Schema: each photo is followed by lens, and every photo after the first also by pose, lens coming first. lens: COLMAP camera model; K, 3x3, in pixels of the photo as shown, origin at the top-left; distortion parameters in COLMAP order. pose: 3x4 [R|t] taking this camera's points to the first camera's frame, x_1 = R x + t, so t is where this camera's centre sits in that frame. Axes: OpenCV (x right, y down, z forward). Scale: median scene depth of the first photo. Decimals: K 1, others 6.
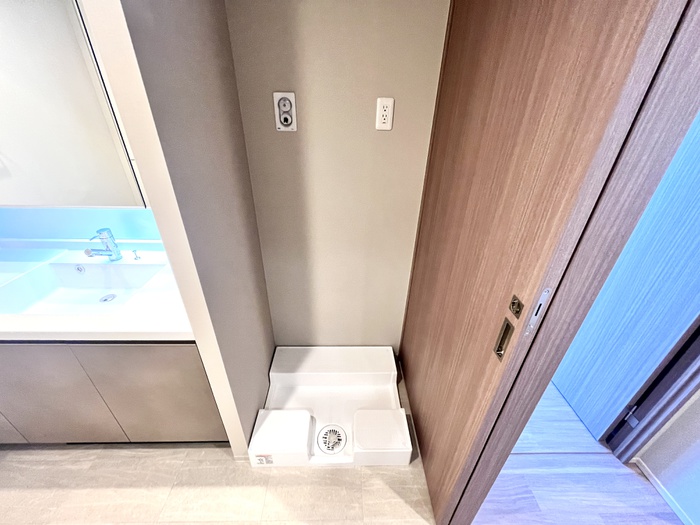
lens RADIAL K [[282.4, 0, 351.0], [0, 282.4, 262.8], [0, 0, 1]] dist [-0.006515, 0.000570]
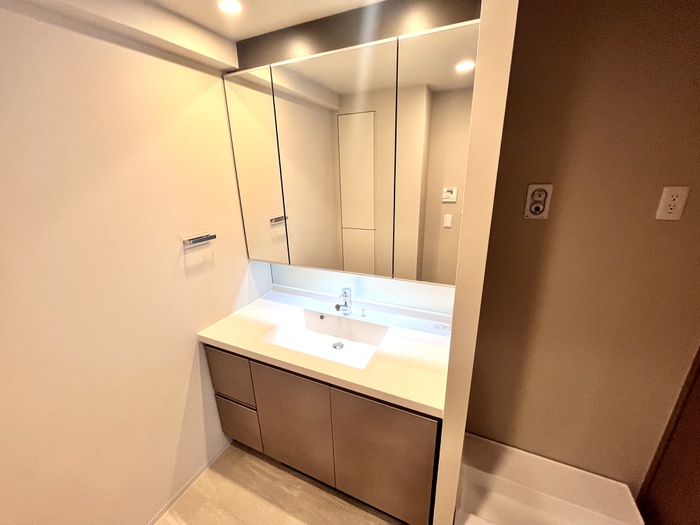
lens RADIAL K [[282.4, 0, 349.6], [0, 282.4, 262.4], [0, 0, 1]] dist [-0.006515, 0.000570]
pose [[0.894657, 0.091385, -0.437308, -0.363798], [-0.177218, 0.971142, -0.159616, -0.038306], [0.410101, 0.220300, 0.885034, -0.123397]]
